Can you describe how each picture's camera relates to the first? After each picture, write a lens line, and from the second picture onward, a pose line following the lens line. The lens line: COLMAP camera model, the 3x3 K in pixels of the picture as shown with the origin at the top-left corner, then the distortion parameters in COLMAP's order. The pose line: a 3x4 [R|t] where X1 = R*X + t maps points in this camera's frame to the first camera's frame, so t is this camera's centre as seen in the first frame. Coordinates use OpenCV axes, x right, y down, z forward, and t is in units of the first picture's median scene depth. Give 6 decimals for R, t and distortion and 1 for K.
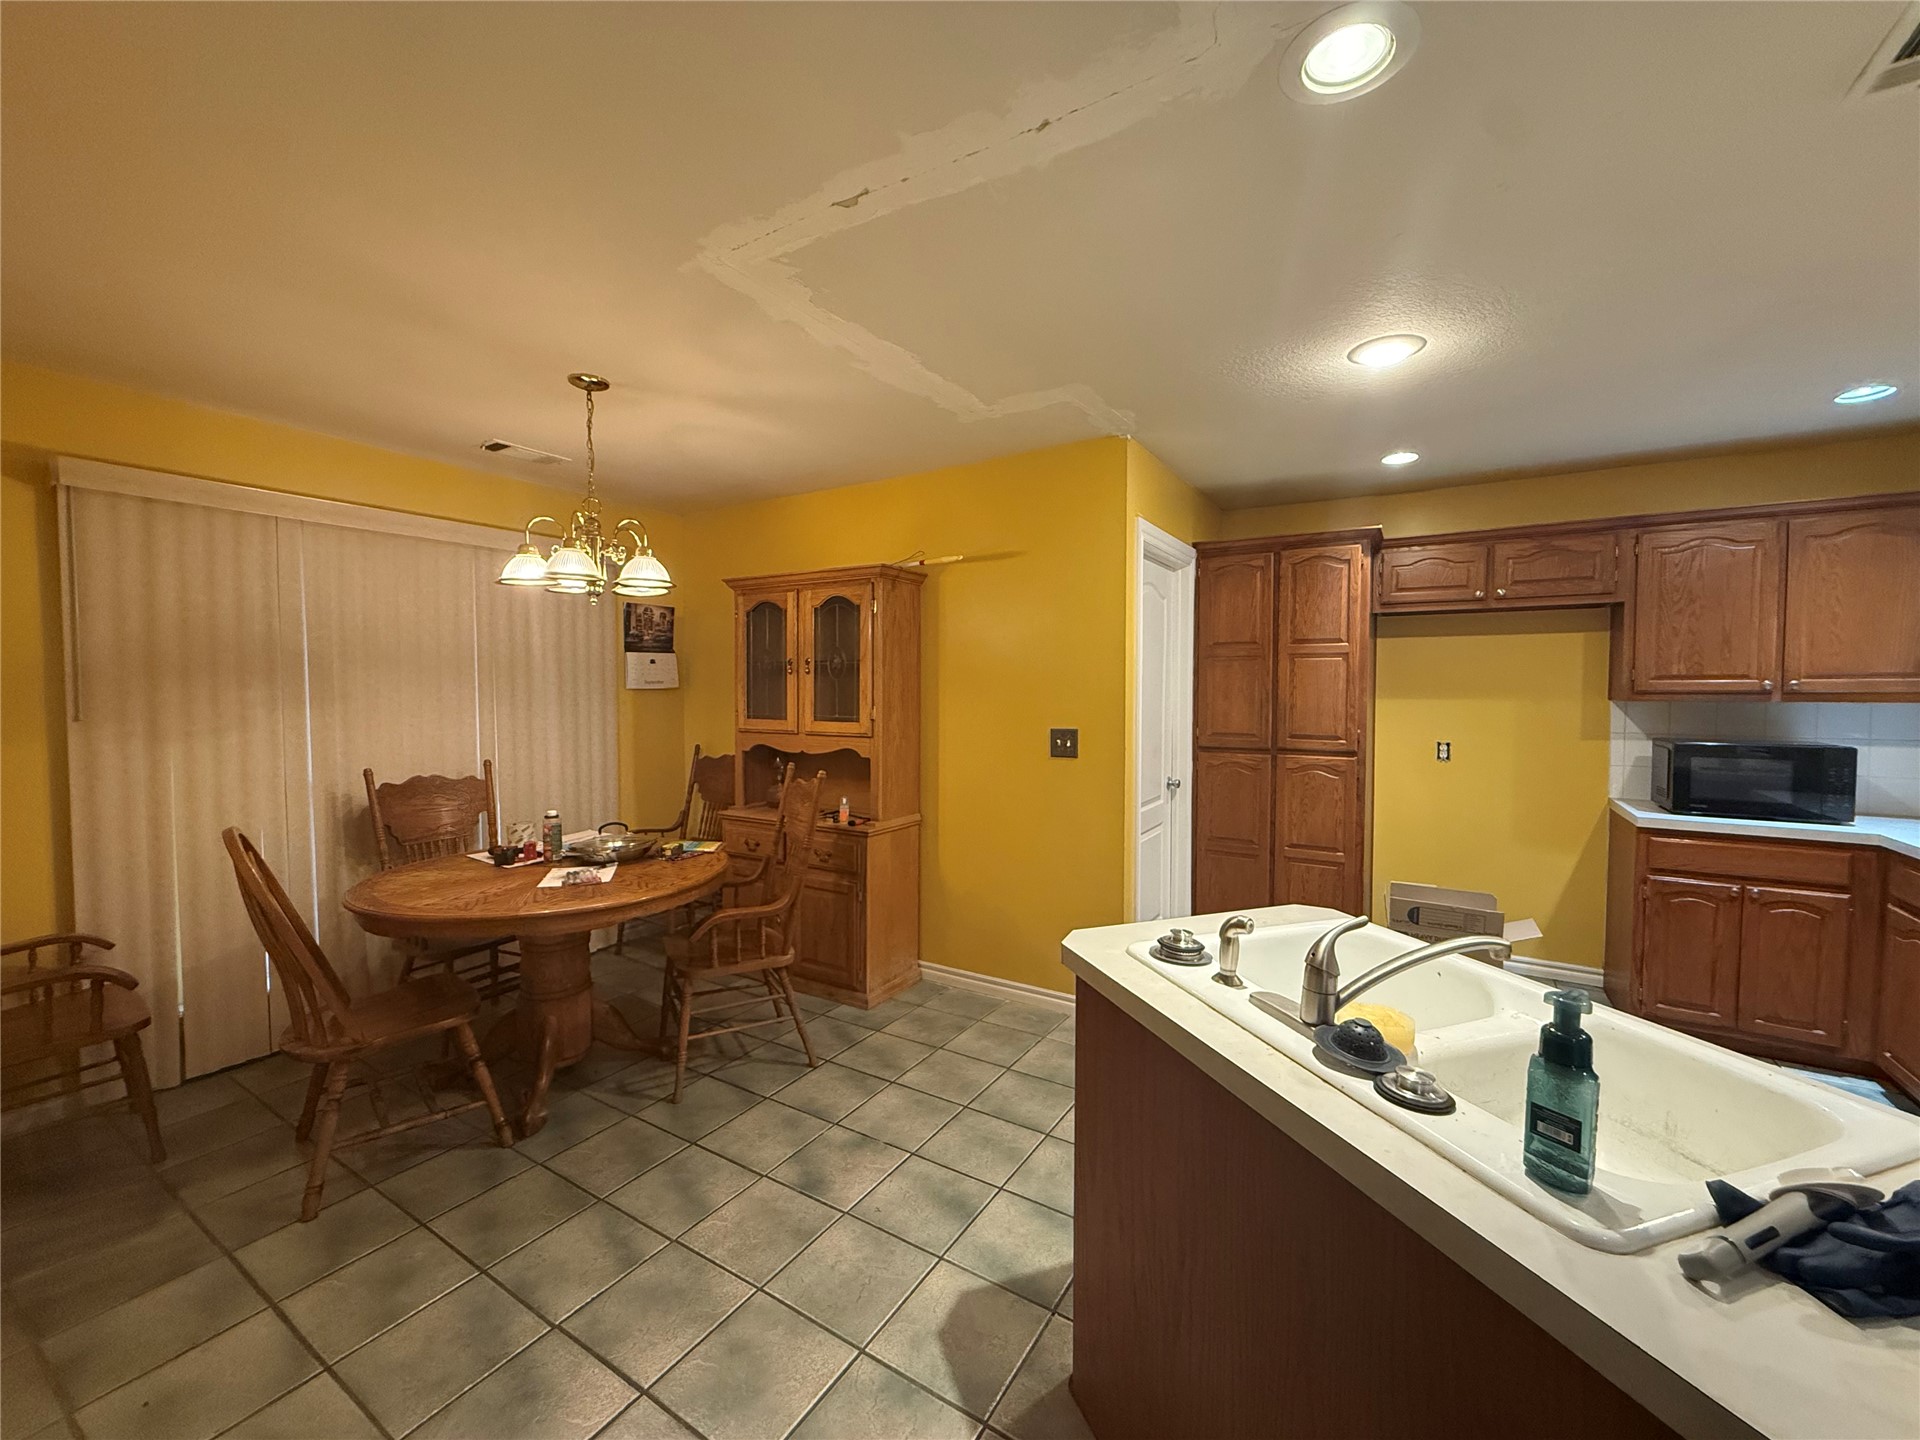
lens RADIAL K [[765.4, 0, 961.1], [0, 765.4, 719.2], [0, 0, 1]] dist [0.000186, 0.000933]
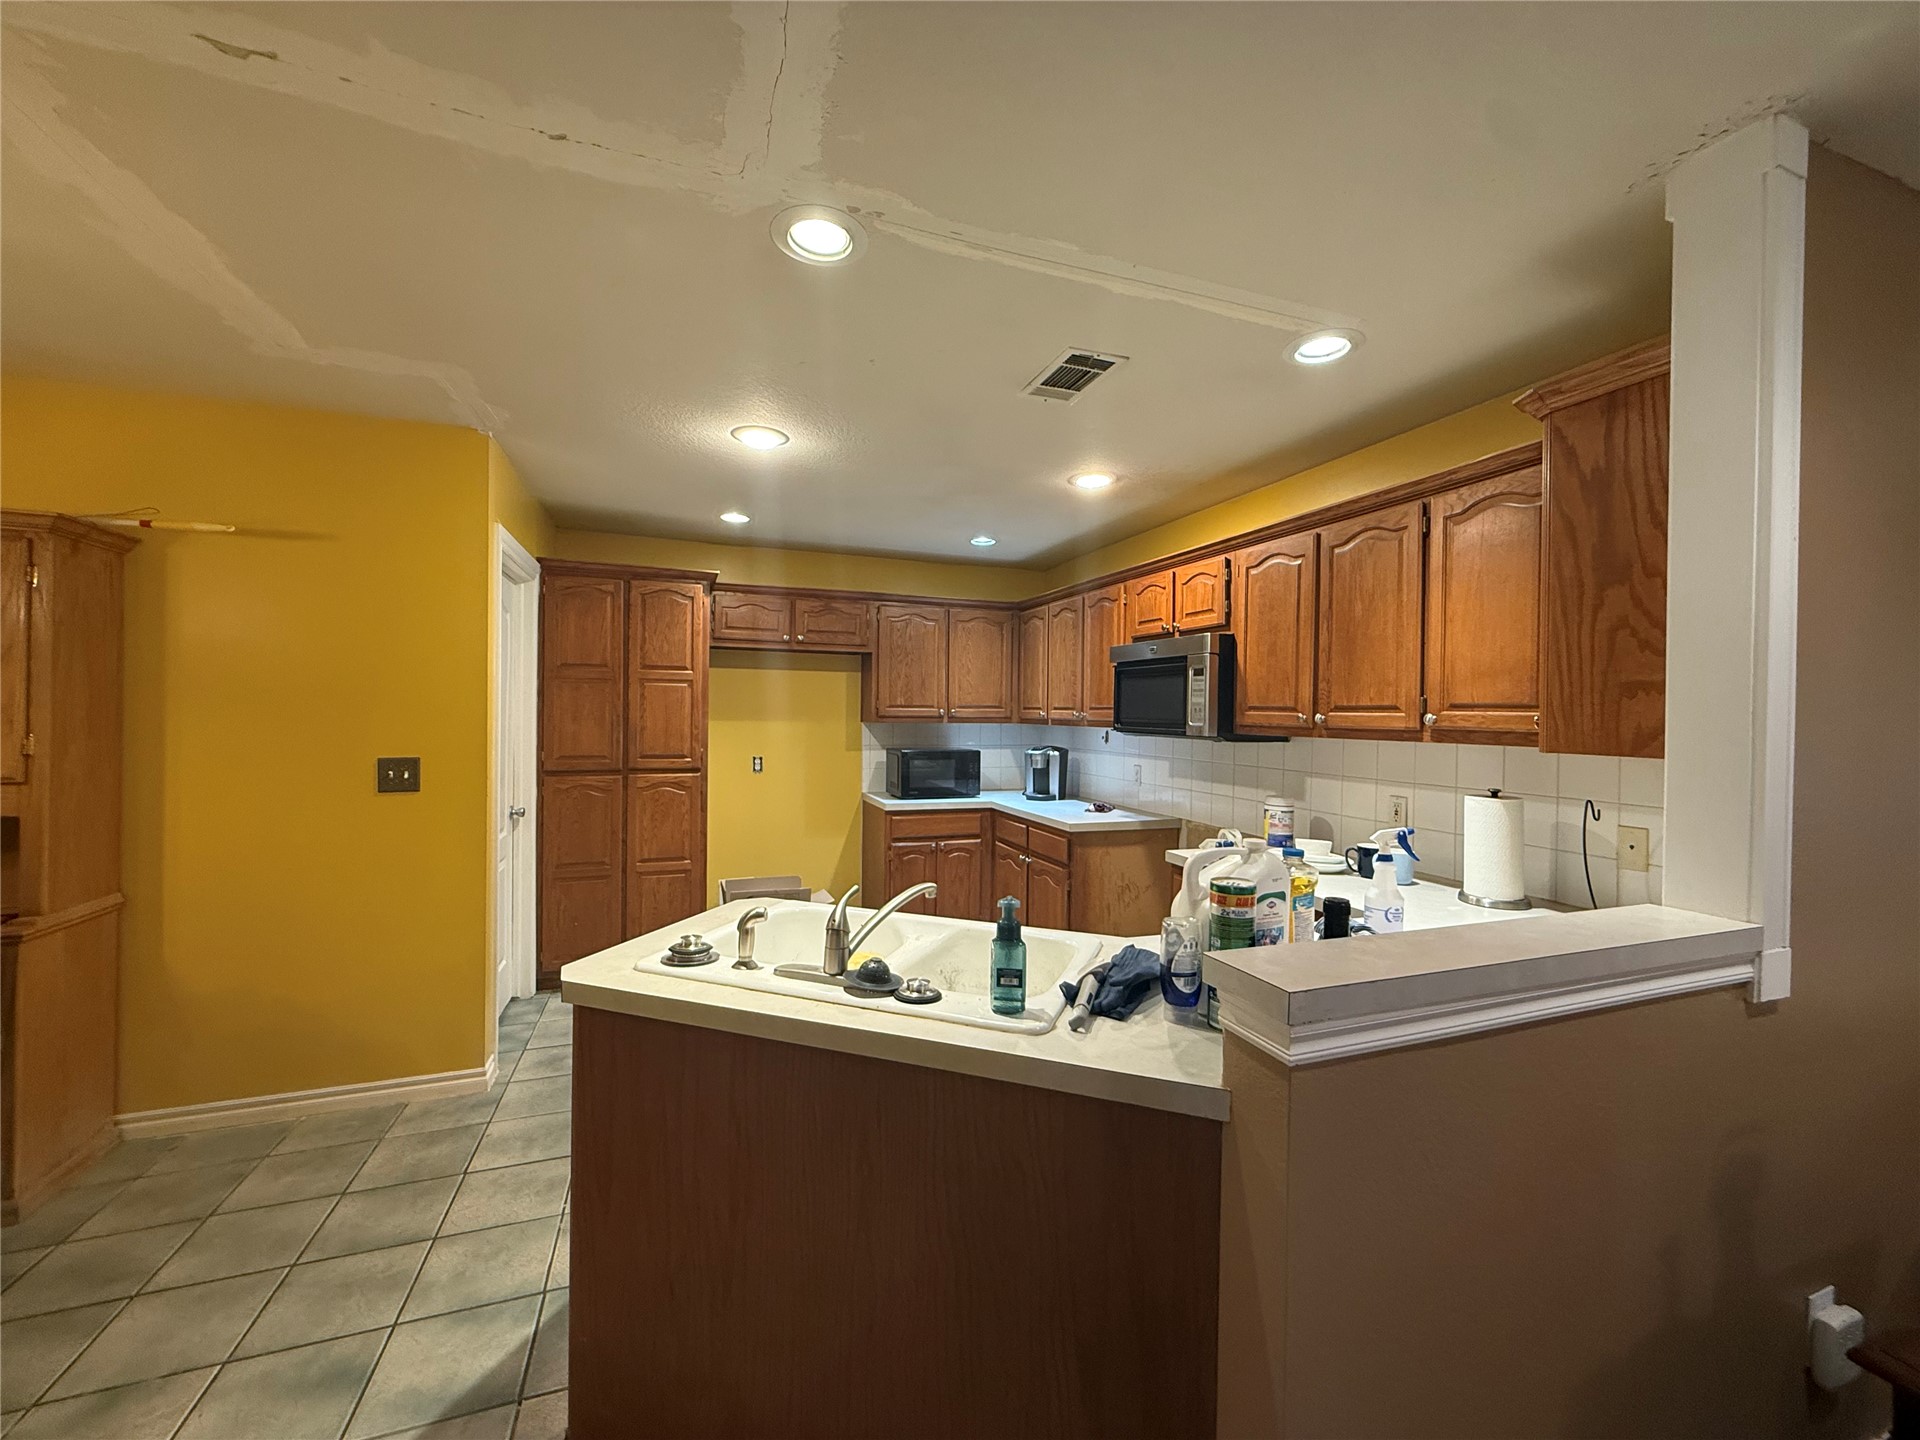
lens RADIAL K [[765.4, 0, 957.5], [0, 765.4, 719.8], [0, 0, 1]] dist [0.000186, 0.000933]
pose [[0.619004, 0.000277, 0.785387, -0.147103], [0.020099, 0.999667, -0.016193, -0.002992], [-0.785130, 0.025809, 0.618793, 0.006898]]
